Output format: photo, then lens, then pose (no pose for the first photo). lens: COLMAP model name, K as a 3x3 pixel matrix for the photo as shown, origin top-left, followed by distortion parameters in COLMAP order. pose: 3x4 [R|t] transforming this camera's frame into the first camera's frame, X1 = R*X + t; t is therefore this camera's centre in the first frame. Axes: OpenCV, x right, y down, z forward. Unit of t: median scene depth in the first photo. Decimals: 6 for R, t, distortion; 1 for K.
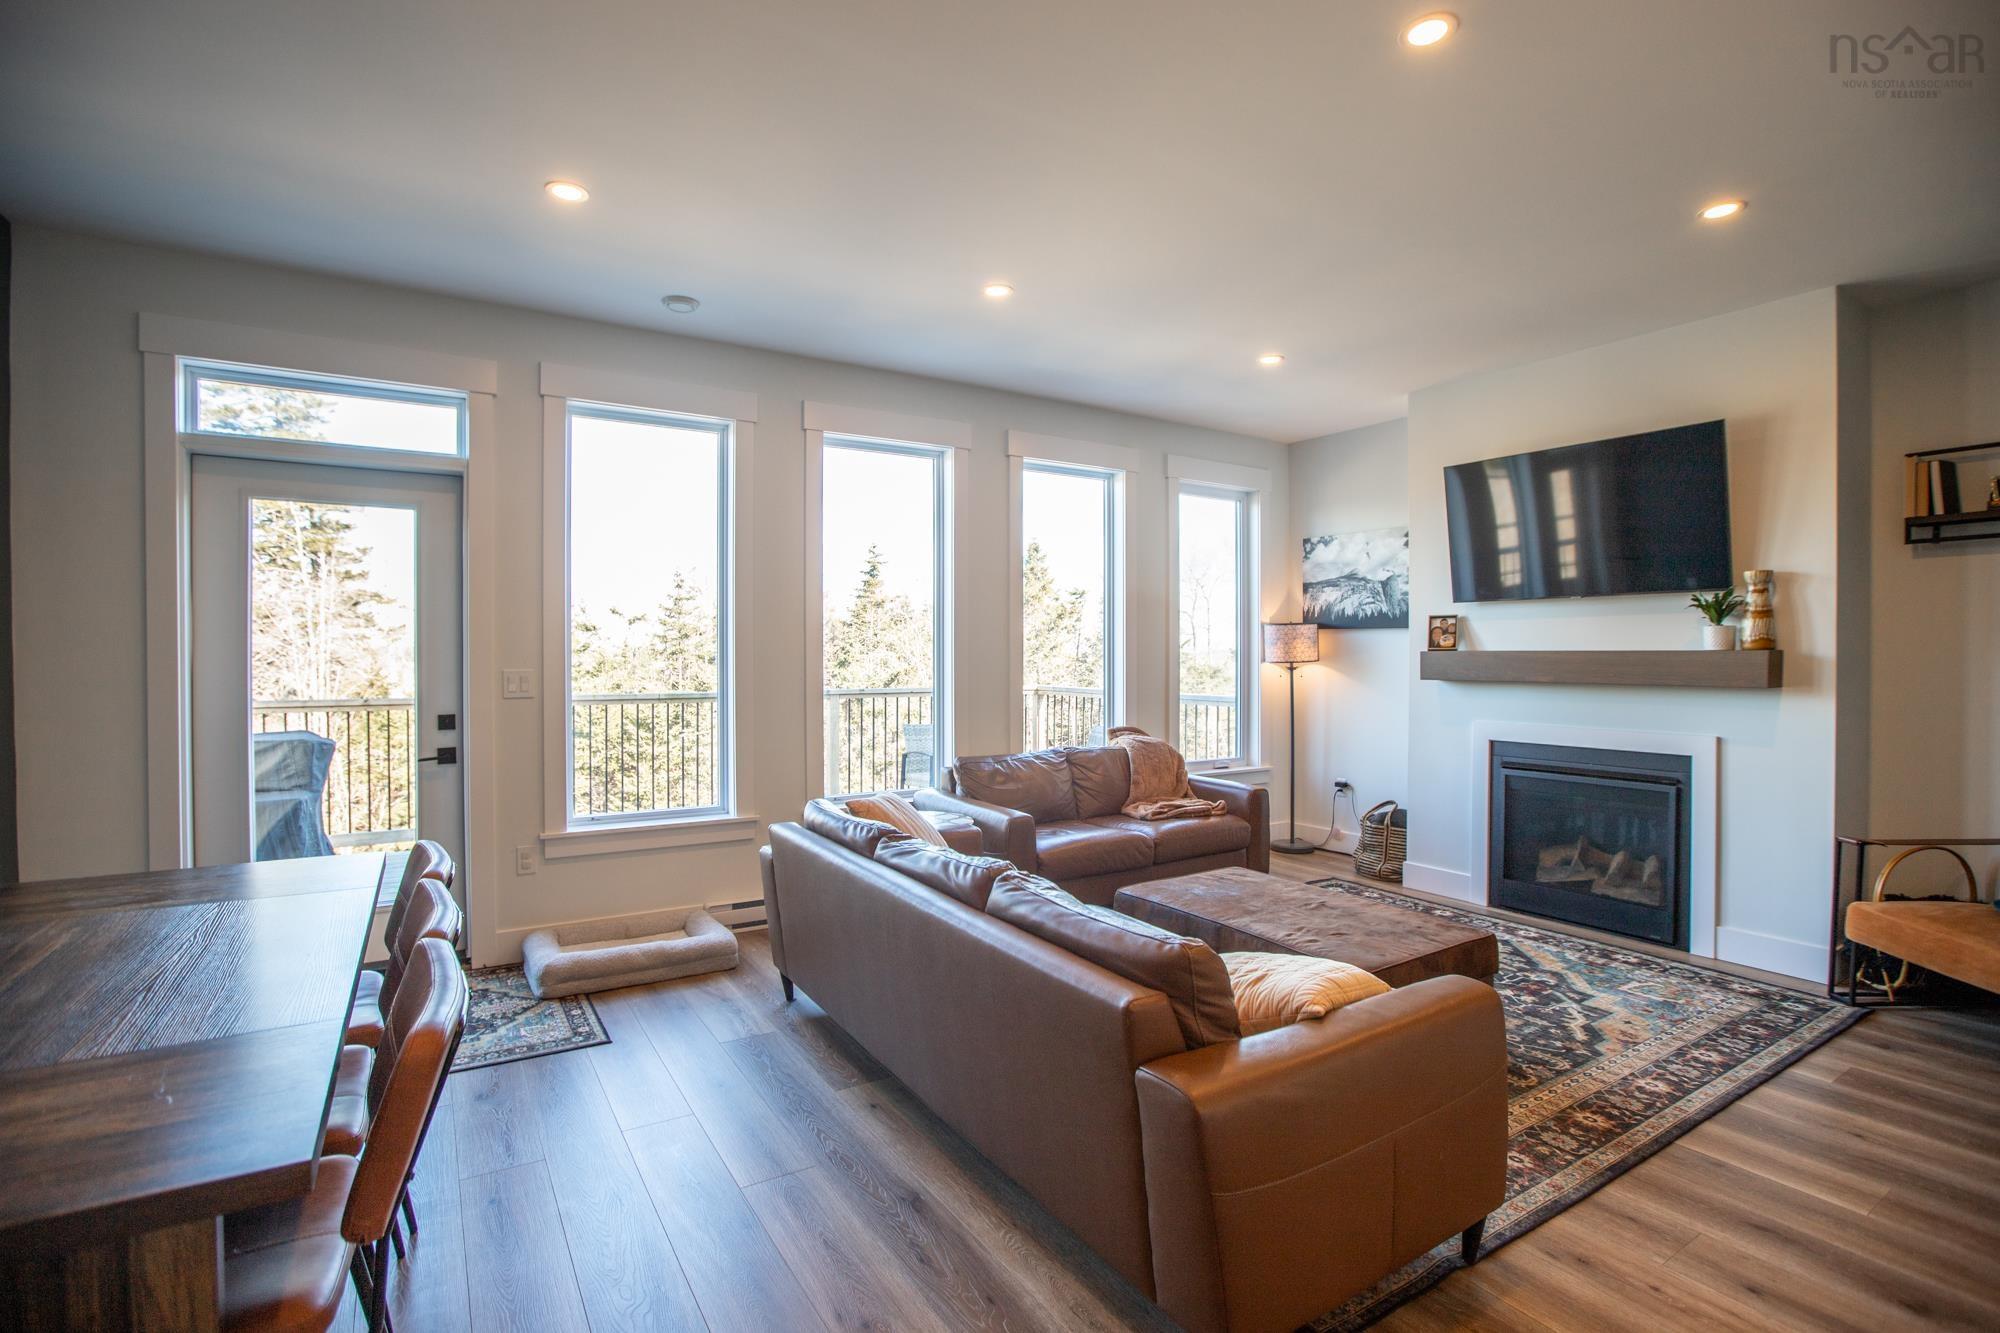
lens RADIAL K [[914.7, 0, 995.7], [0, 914.7, 665.1], [0, 0, 1]] dist [-0.052610, 0.019404]
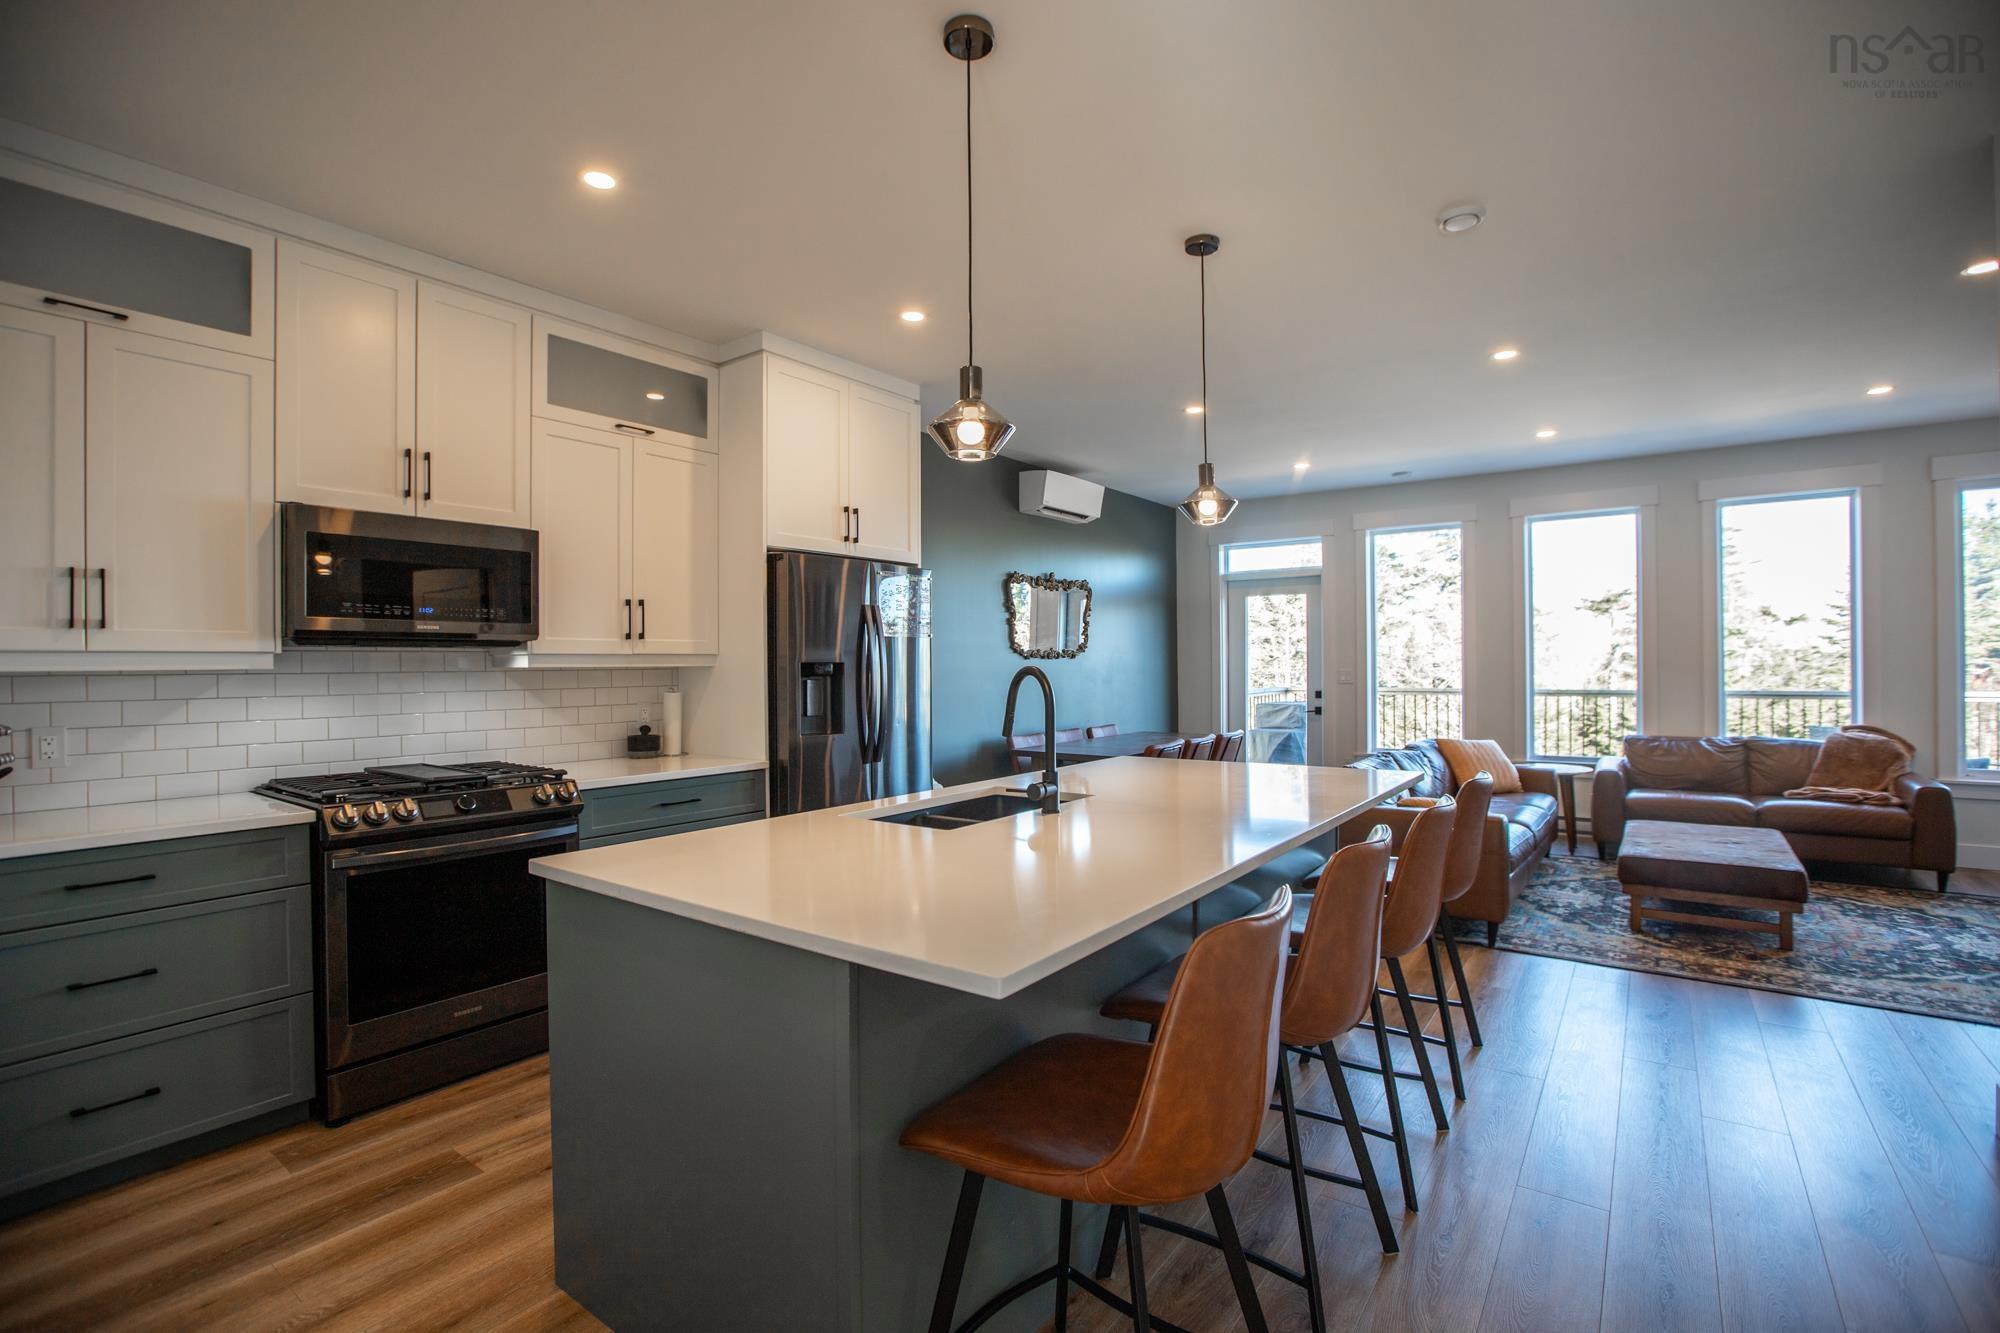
lens RADIAL K [[913.5, 0, 996.6], [0, 913.5, 659.1], [0, 0, 1]] dist [-0.047384, 0.016226]
pose [[0.359997, -0.007873, -0.932920, 1.209713], [-0.004468, 0.999938, -0.010162, 0.006912], [0.932943, 0.007827, 0.359939, -0.505170]]
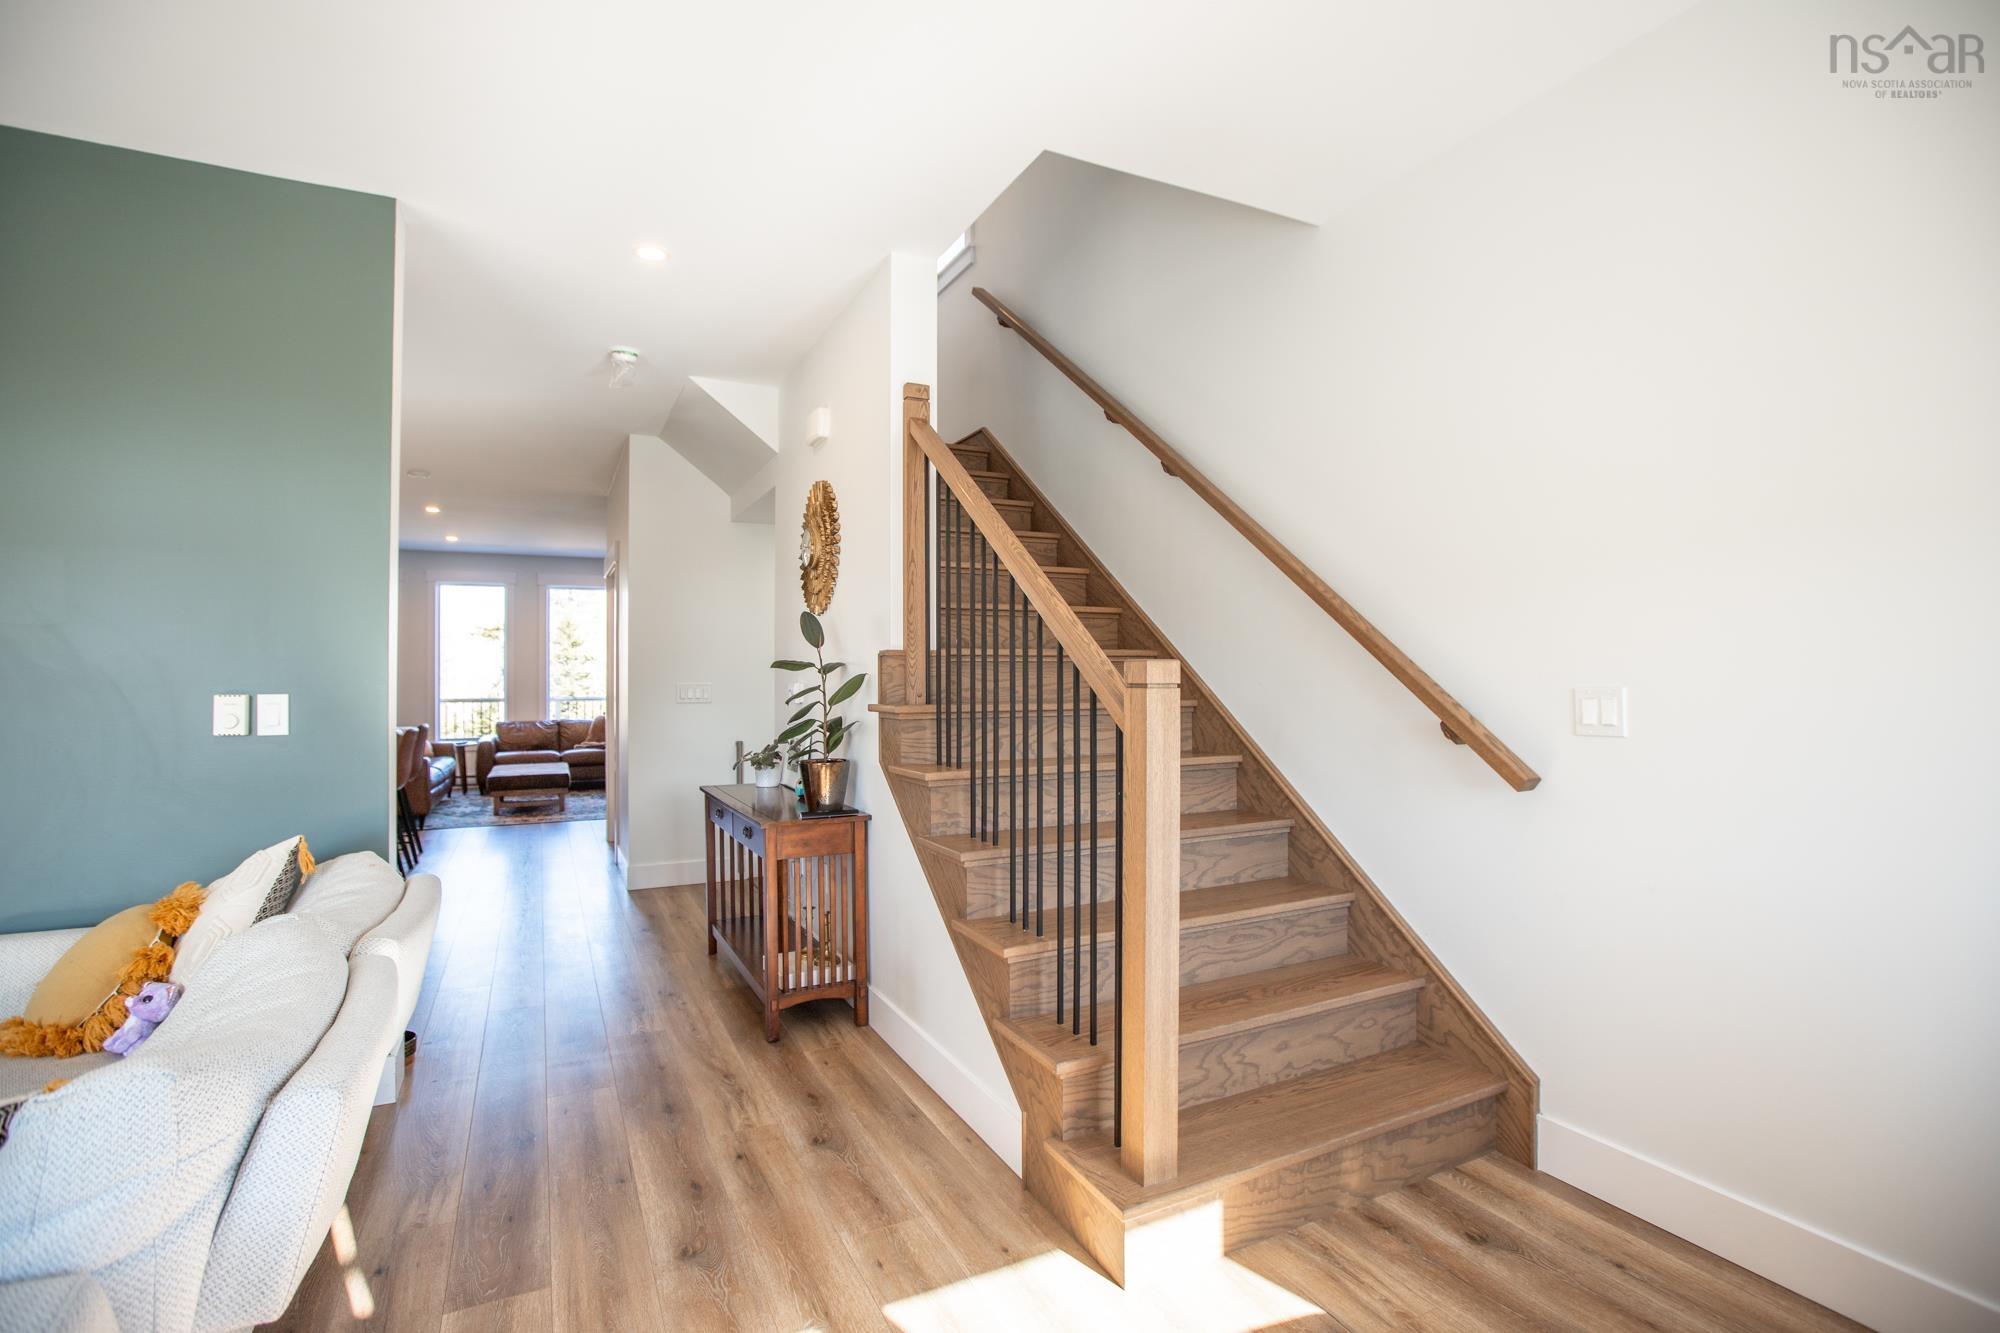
lens RADIAL K [[913.5, 0, 996.6], [0, 913.5, 659.1], [0, 0, 1]] dist [-0.047384, 0.016226]
pose [[0.994724, -0.010704, -0.102026, 1.990869], [0.007667, 0.999517, -0.030110, 0.030231], [0.102299, 0.029169, 0.994326, -1.553586]]
